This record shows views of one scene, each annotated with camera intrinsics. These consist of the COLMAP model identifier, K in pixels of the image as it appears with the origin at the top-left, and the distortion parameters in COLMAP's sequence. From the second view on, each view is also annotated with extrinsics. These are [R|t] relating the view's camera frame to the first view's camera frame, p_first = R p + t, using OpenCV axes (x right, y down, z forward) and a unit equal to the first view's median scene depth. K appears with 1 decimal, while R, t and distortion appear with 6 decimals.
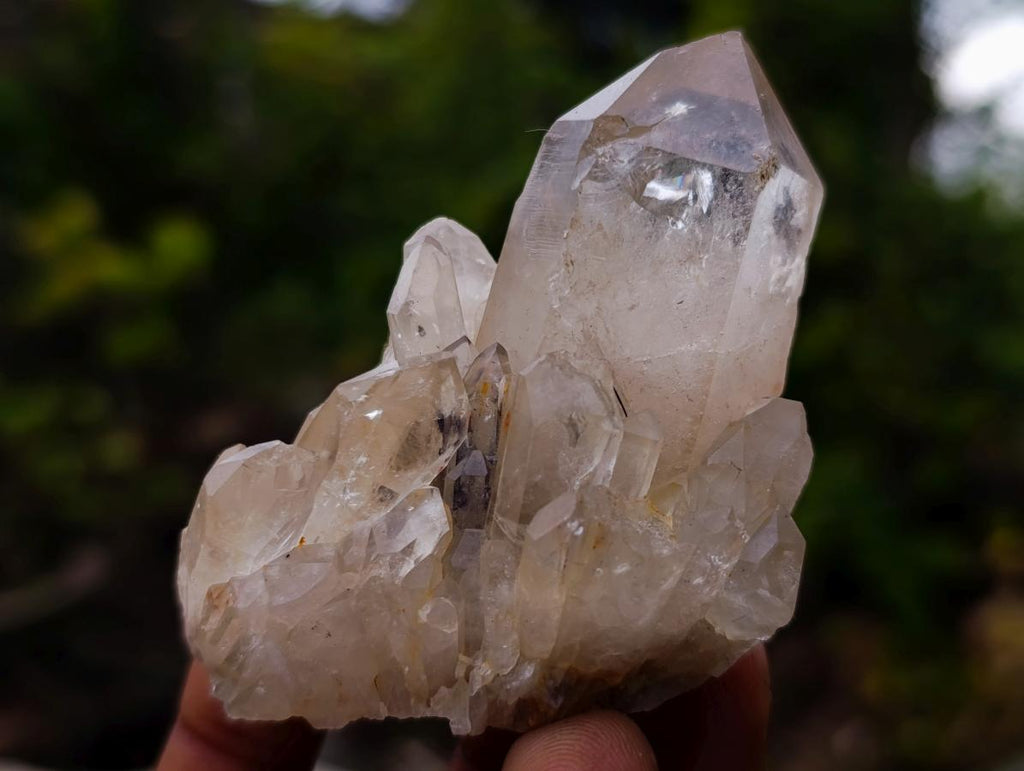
lens RADIAL K [[1678.2, 0, 512.0], [0, 1678.2, 385.5], [0, 0, 1]] dist [0.286323, -0.055849]
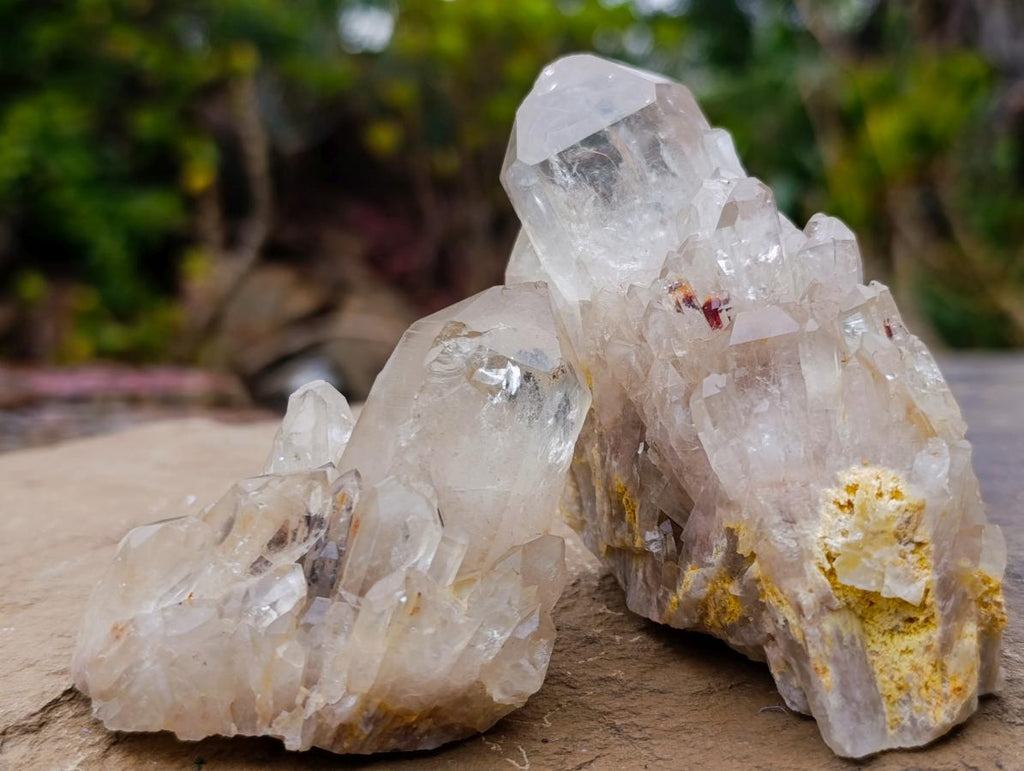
lens RADIAL K [[1678.2, 0, 512.0], [0, 1678.2, 385.5], [0, 0, 1]] dist [0.286323, -0.055849]
pose [[0.980285, 0.138118, 0.141297, -0.090813], [-0.110728, 0.976272, -0.186100, 0.157082], [-0.163648, 0.166785, 0.972318, -0.398617]]
